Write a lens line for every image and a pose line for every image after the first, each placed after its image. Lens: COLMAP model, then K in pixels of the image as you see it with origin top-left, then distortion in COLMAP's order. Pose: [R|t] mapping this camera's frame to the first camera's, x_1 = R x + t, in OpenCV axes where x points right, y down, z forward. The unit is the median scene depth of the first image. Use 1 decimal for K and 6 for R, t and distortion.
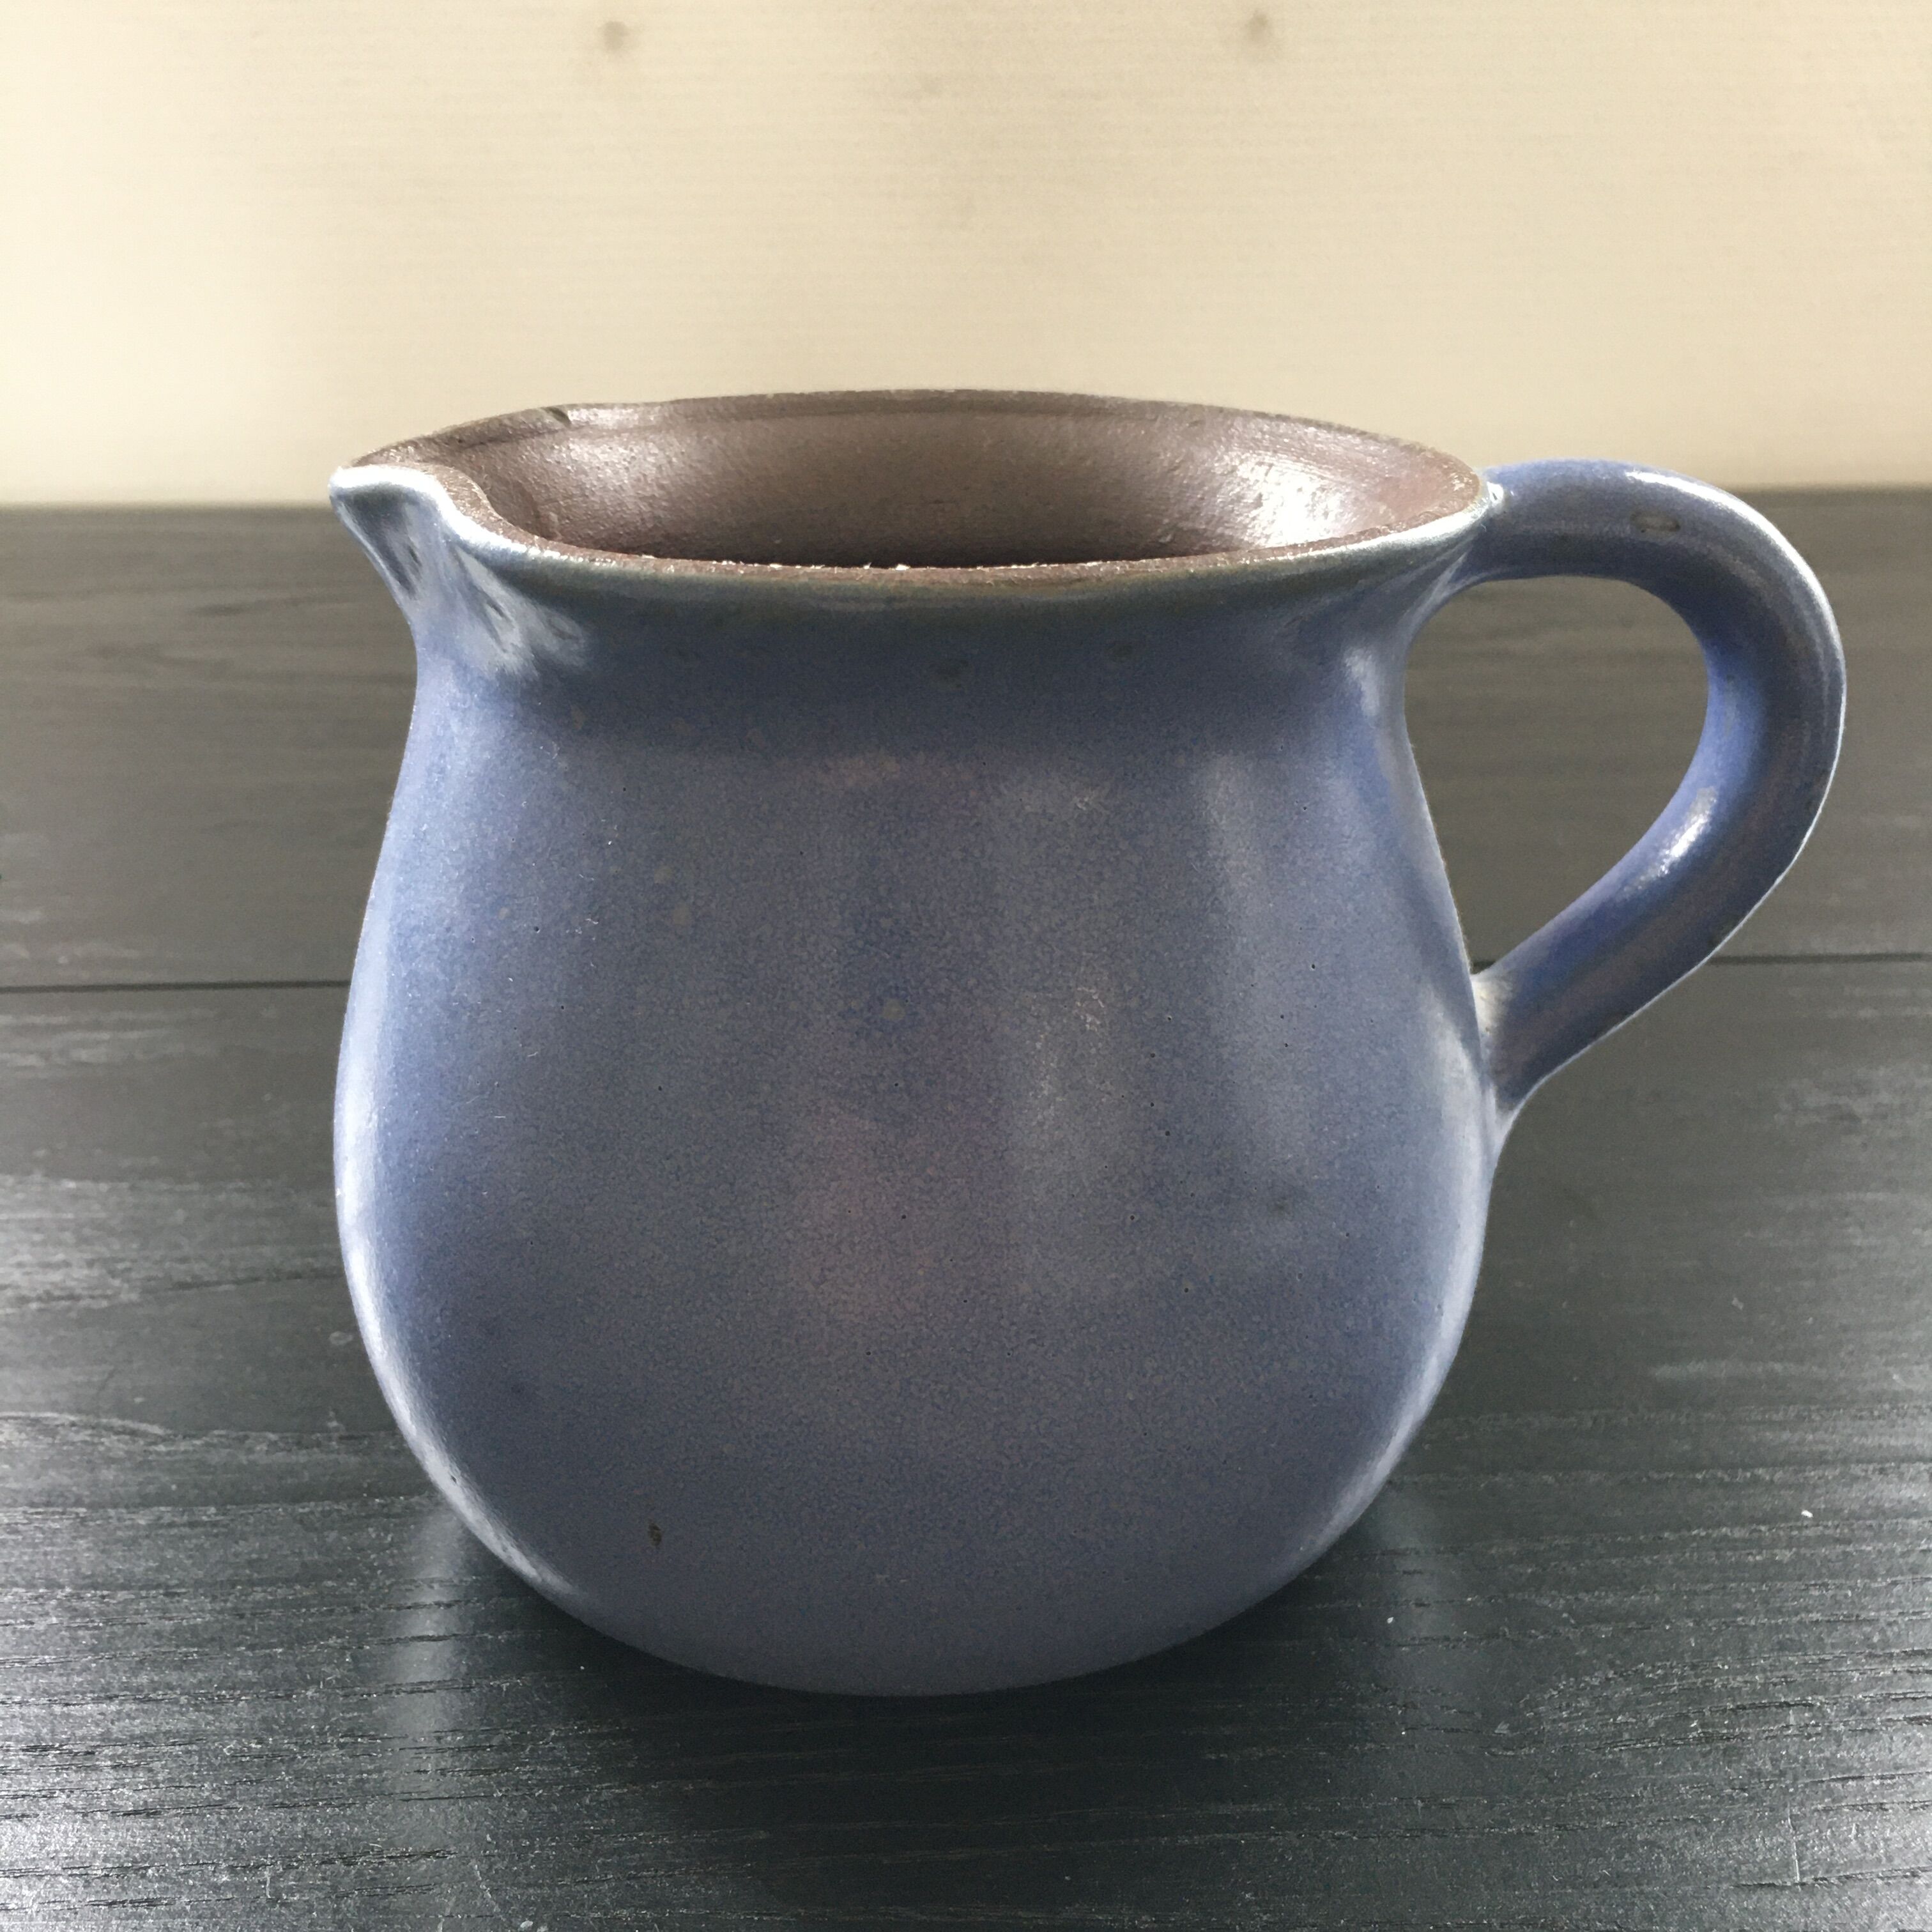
lens RADIAL K [[2355.4, 0, 966.0], [0, 2355.4, 966.0], [0, 0, 1]] dist [0.072318, 0.036467]
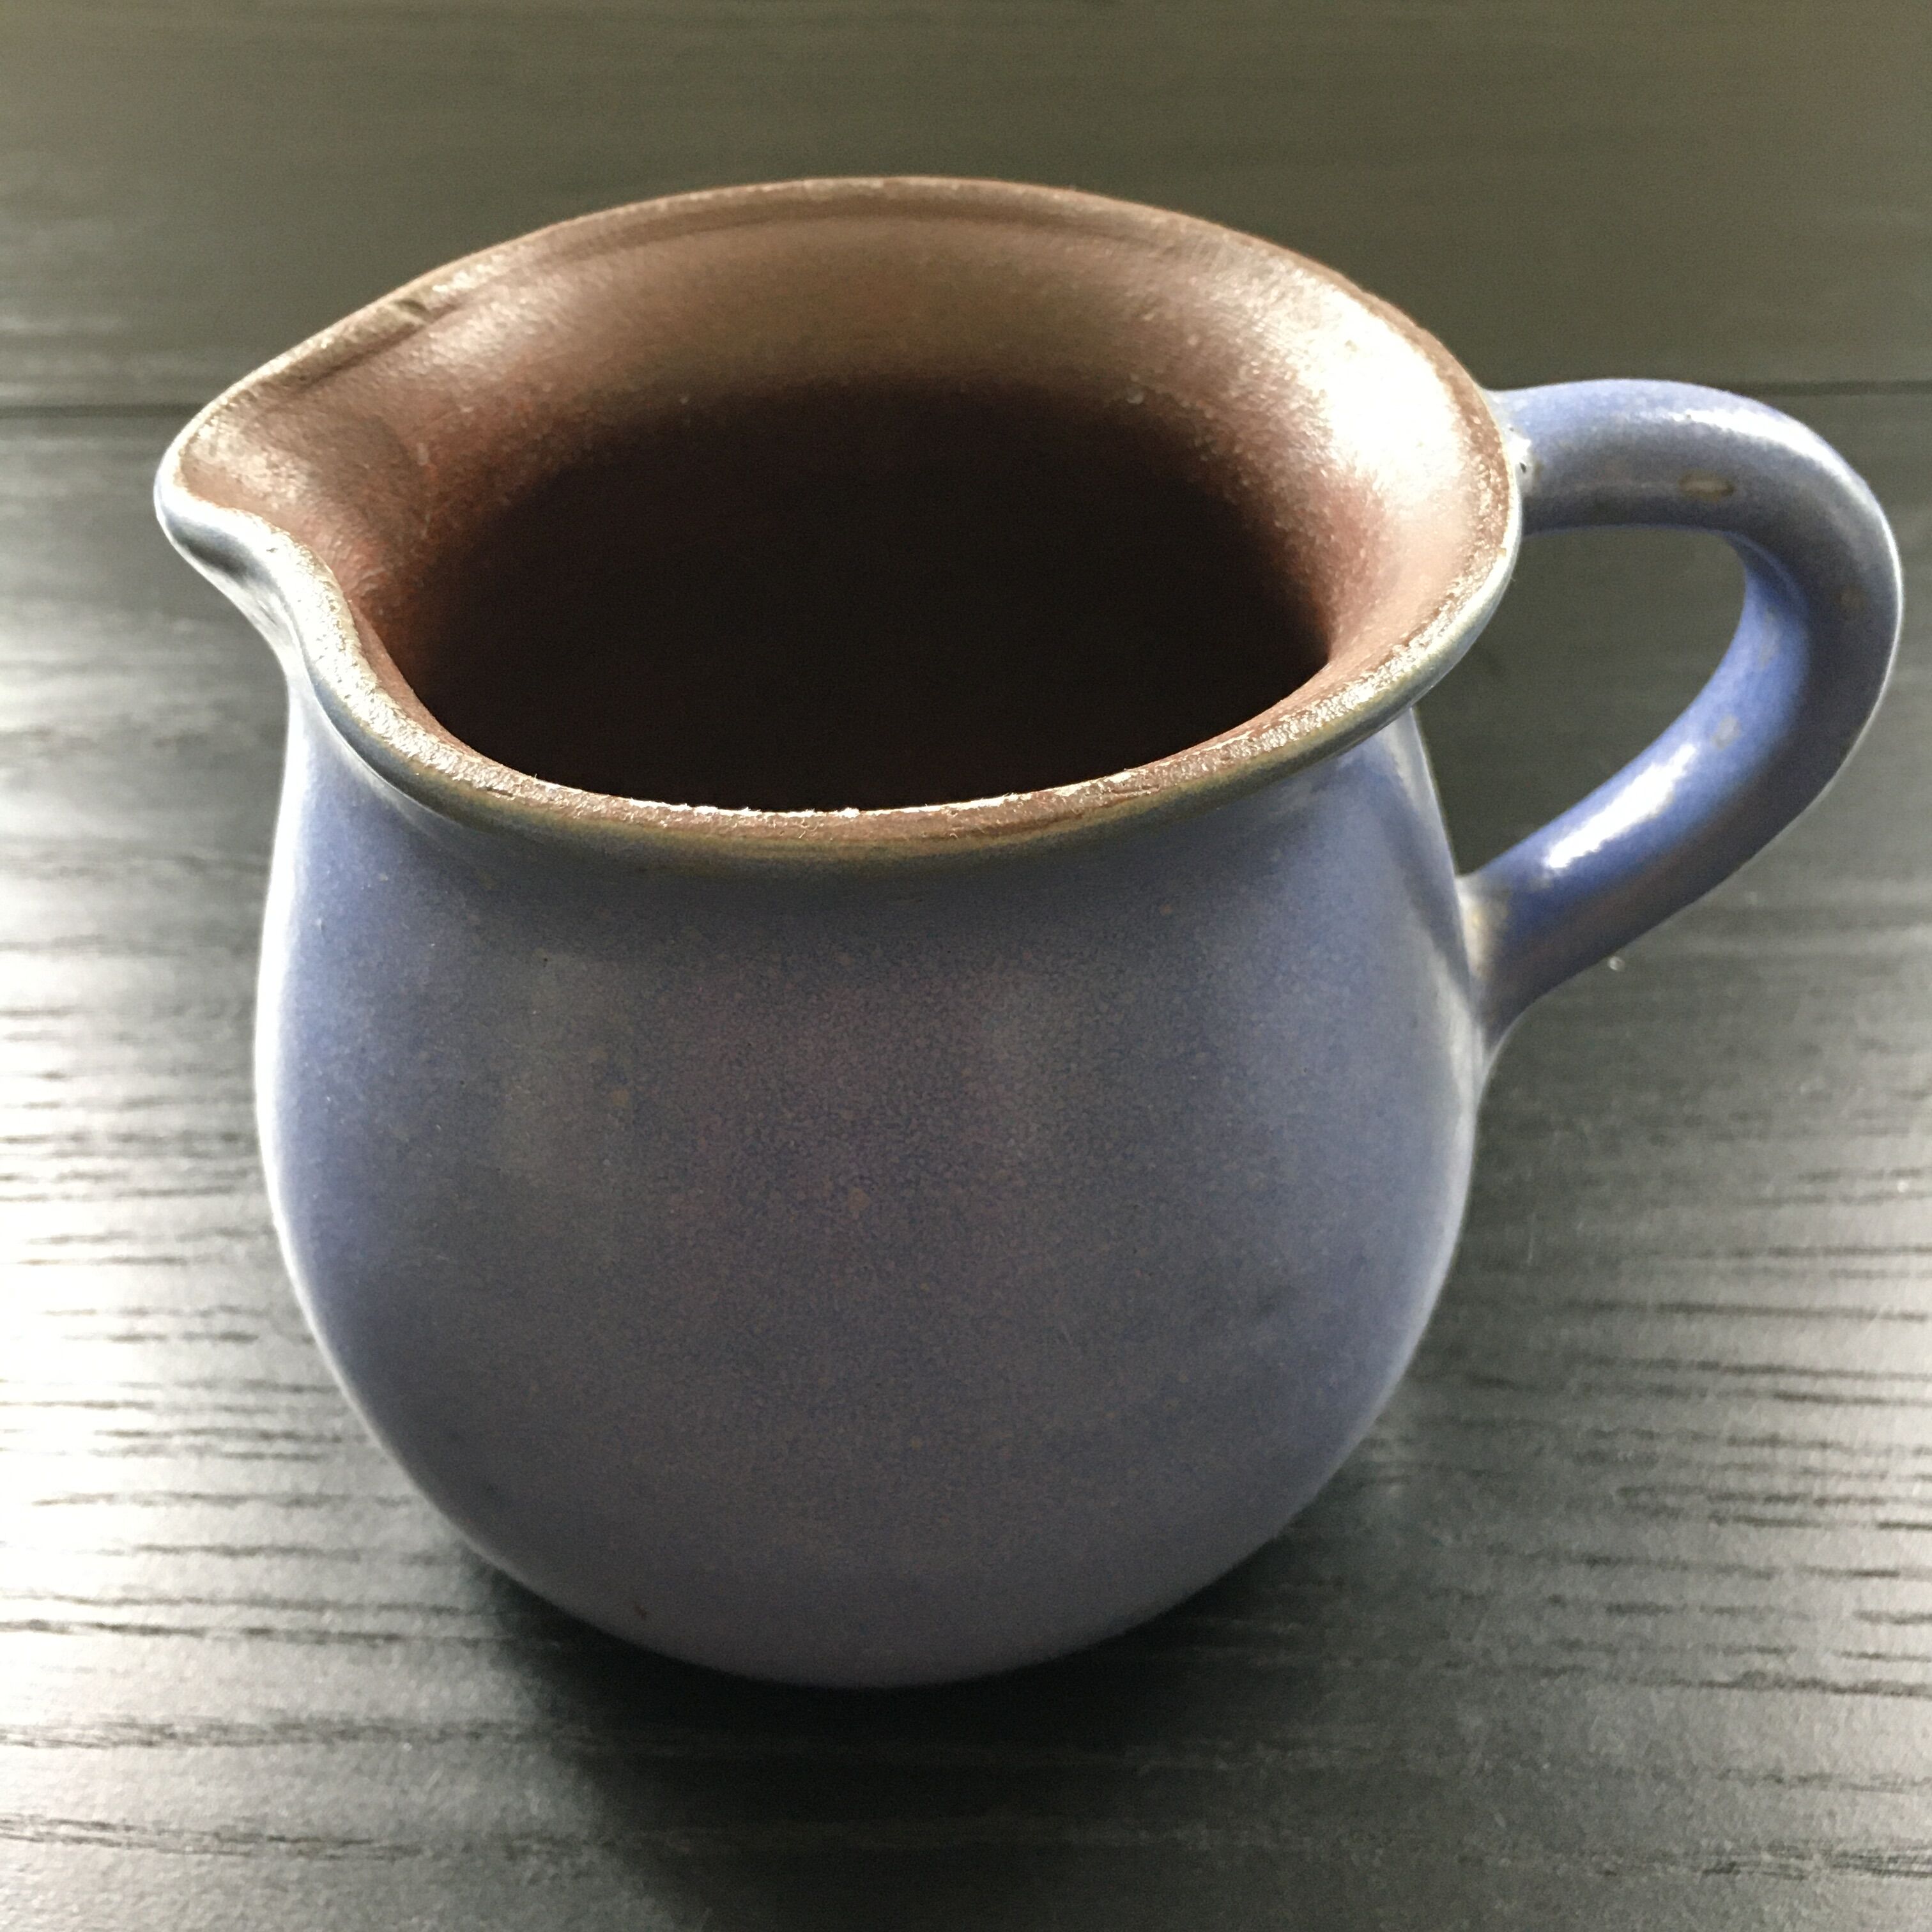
lens RADIAL K [[2355.4, 0, 966.0], [0, 2355.4, 966.0], [0, 0, 1]] dist [0.072318, 0.036467]
pose [[0.999057, -0.037302, 0.022210, -0.005415], [0.027078, 0.935303, 0.352810, -0.370339], [-0.033934, -0.351876, 0.935431, 0.151318]]
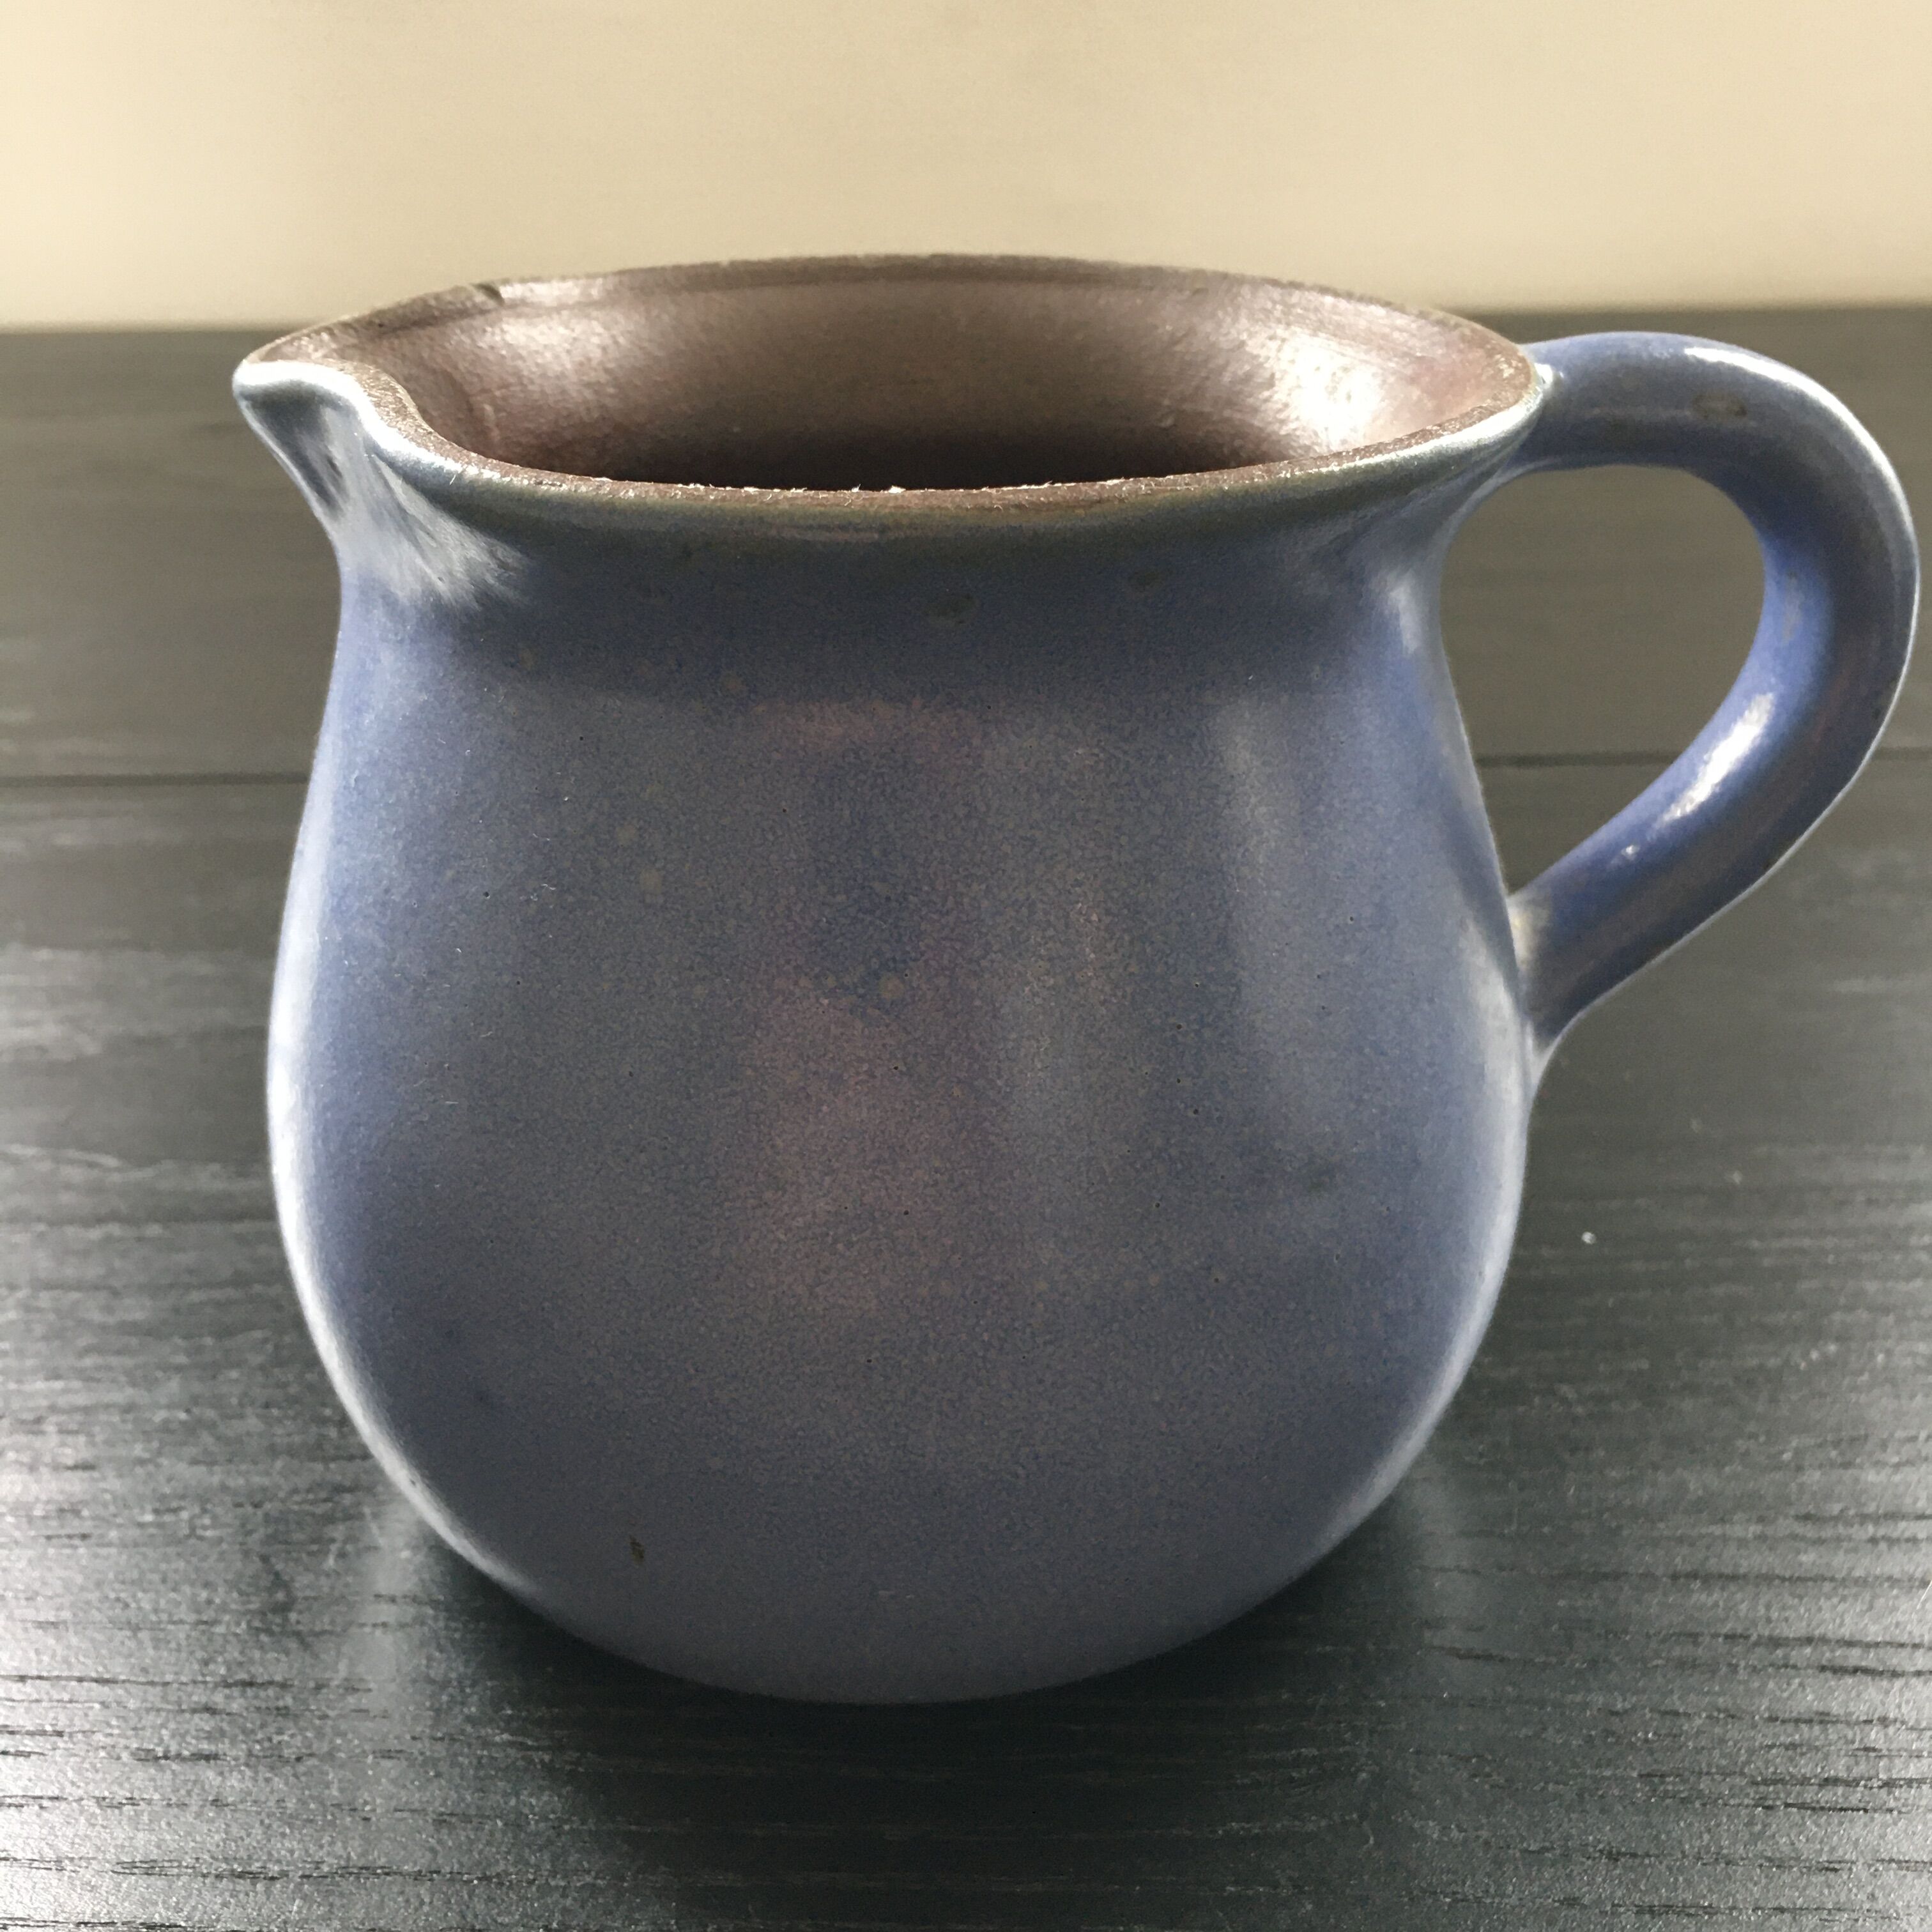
lens RADIAL K [[2350.6, 0, 962.5], [0, 2350.6, 970.3], [0, 0, 1]] dist [0.074741, -0.054343]
pose [[0.999600, -0.017365, 0.022303, -0.022112], [0.015679, 0.997158, 0.073691, -0.049092], [-0.023519, -0.073311, 0.997032, 0.104236]]
